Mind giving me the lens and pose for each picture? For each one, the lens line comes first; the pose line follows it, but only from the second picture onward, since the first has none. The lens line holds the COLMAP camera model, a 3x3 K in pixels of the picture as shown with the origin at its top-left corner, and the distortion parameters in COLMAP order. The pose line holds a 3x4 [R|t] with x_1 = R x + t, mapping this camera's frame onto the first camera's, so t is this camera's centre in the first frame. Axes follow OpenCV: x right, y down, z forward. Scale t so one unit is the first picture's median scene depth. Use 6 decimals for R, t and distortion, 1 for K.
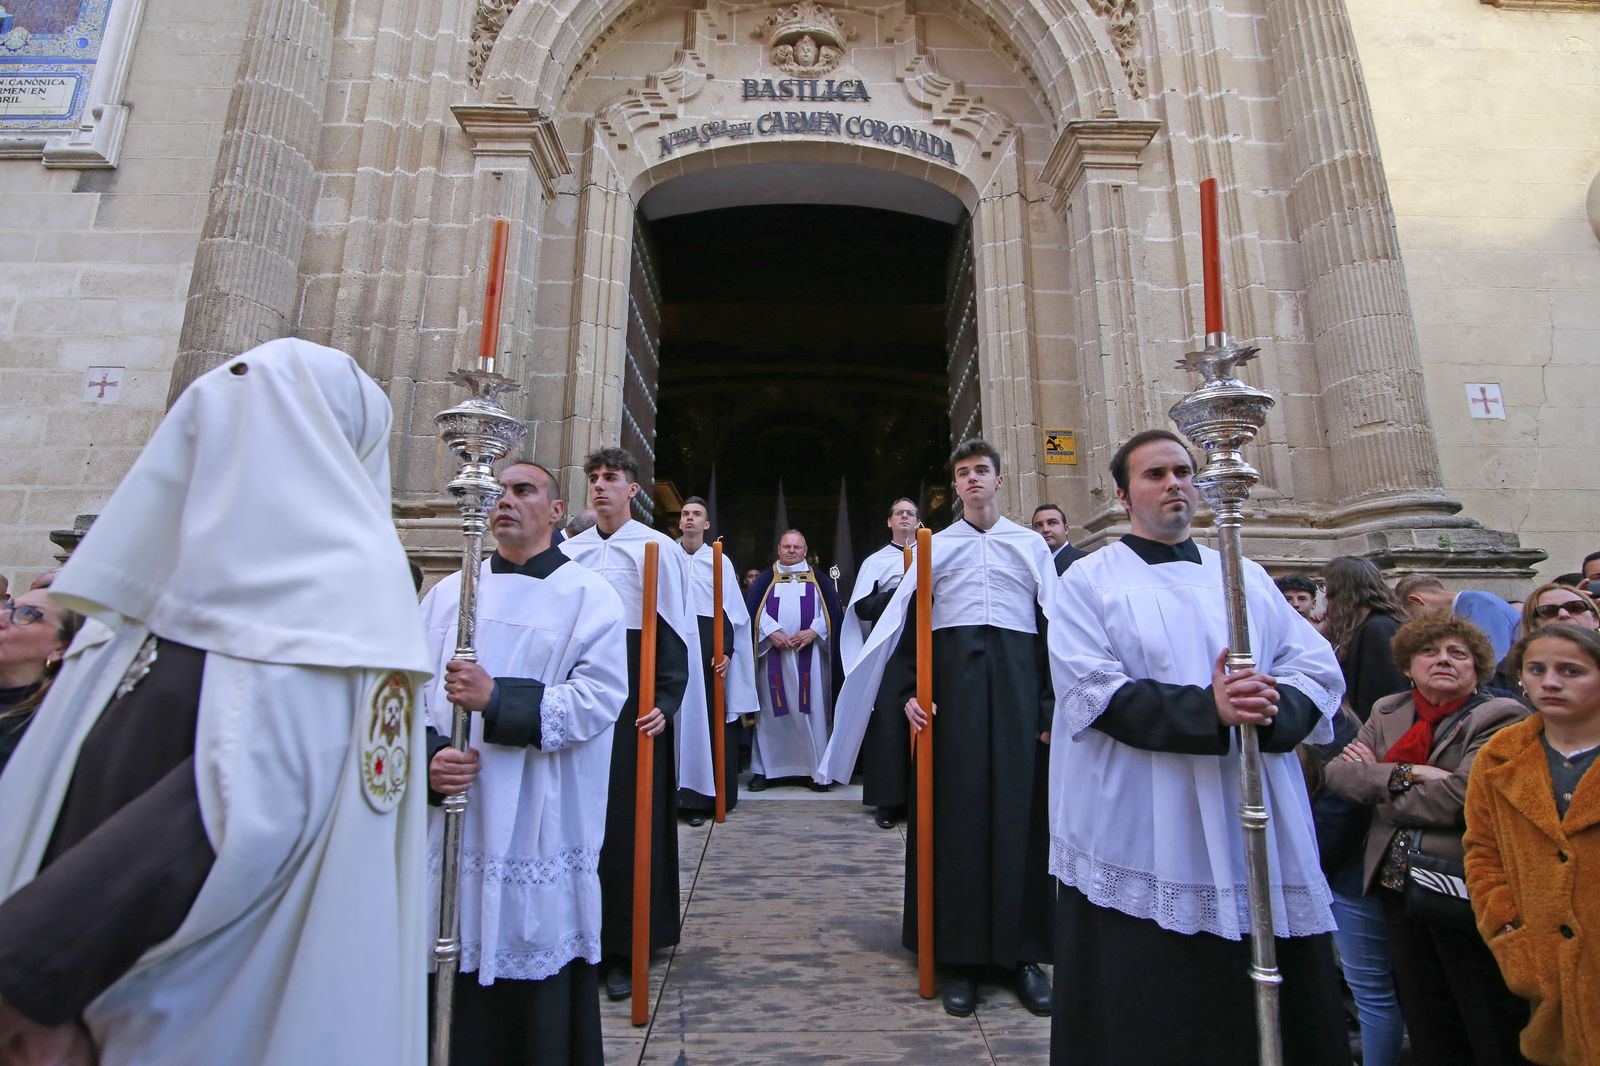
lens RADIAL K [[674.0, 0, 800.0], [0, 674.0, 533.0], [0, 0, 1]] dist [-0.023209, -0.000104]
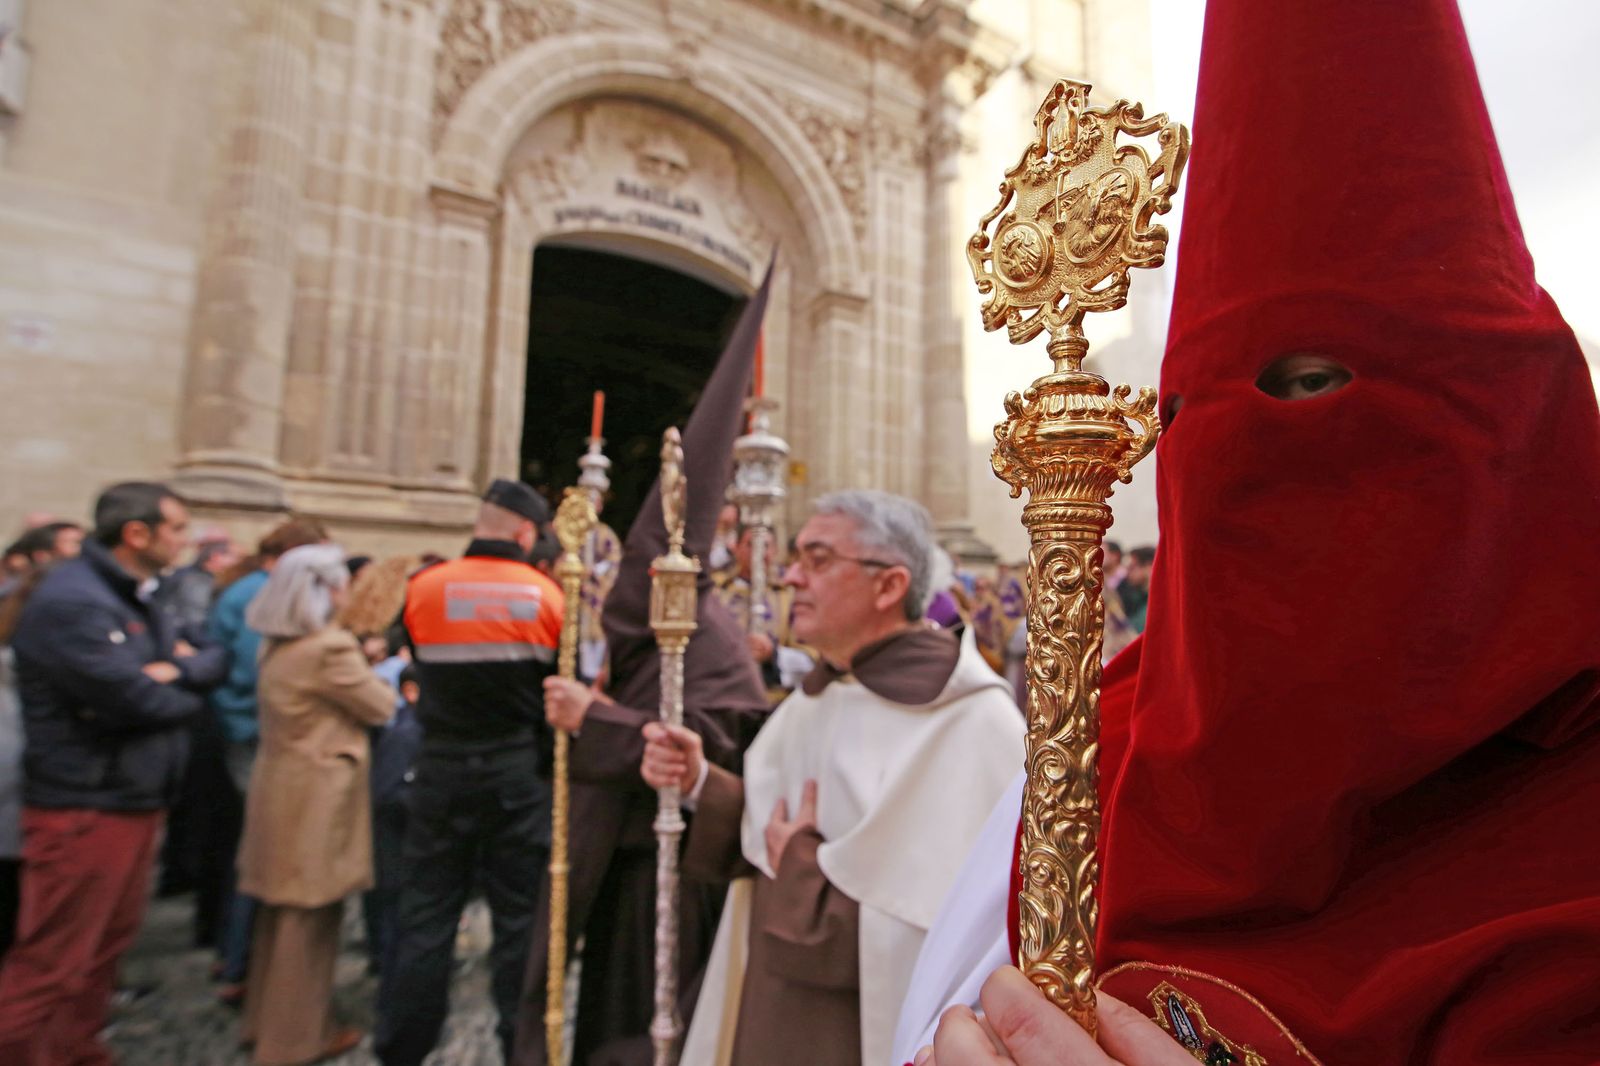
lens RADIAL K [[674.0, 0, 800.0], [0, 674.0, 533.0], [0, 0, 1]] dist [-0.023209, -0.000104]
pose [[0.882936, 0.059641, 0.465690, -0.392147], [-0.096017, 0.993872, 0.054759, -0.075379], [-0.459571, -0.093063, 0.883252, -0.508579]]
